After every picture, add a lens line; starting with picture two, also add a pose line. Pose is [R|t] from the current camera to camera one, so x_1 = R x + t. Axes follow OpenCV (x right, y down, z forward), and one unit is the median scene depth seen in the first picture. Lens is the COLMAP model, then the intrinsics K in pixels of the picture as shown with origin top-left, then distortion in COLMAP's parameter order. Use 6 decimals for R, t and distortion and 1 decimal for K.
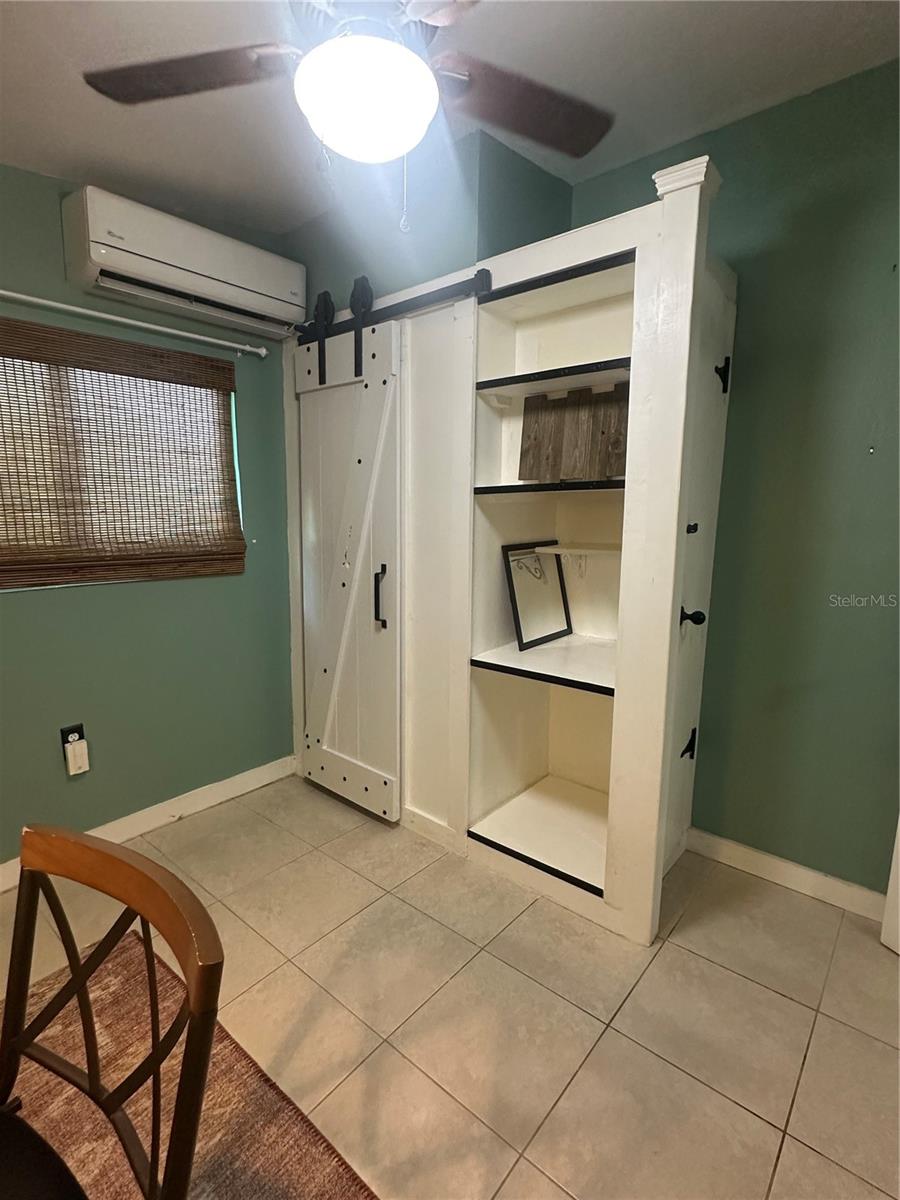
lens RADIAL K [[587.2, 0, 447.6], [0, 587.2, 599.4], [0, 0, 1]] dist [0.000824, 0.001098]
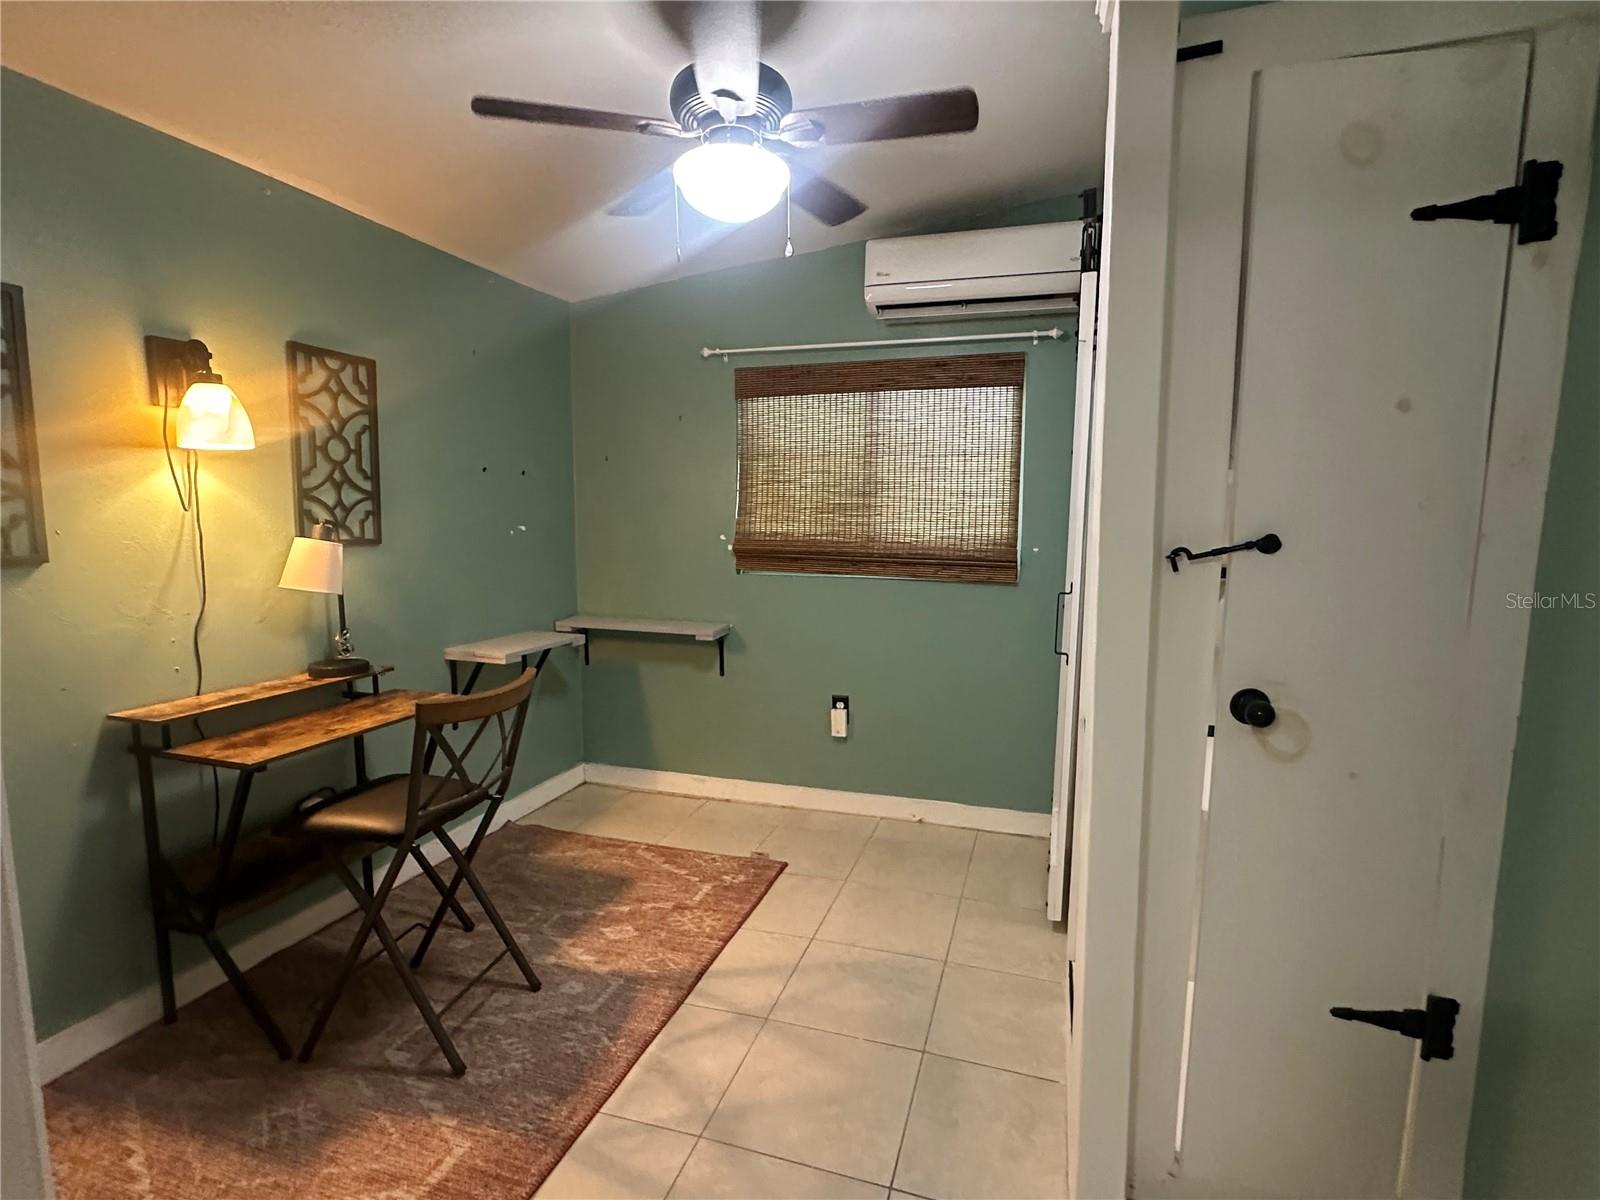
lens RADIAL K [[782.9, 0, 800.2], [0, 782.9, 600.1], [0, 0, 1]] dist [0.000824, 0.001098]
pose [[0.386594, 0.102664, -0.916518, 0.729381], [-0.149873, 0.987568, 0.047405, -0.033814], [0.909991, 0.119034, 0.397174, 0.277650]]
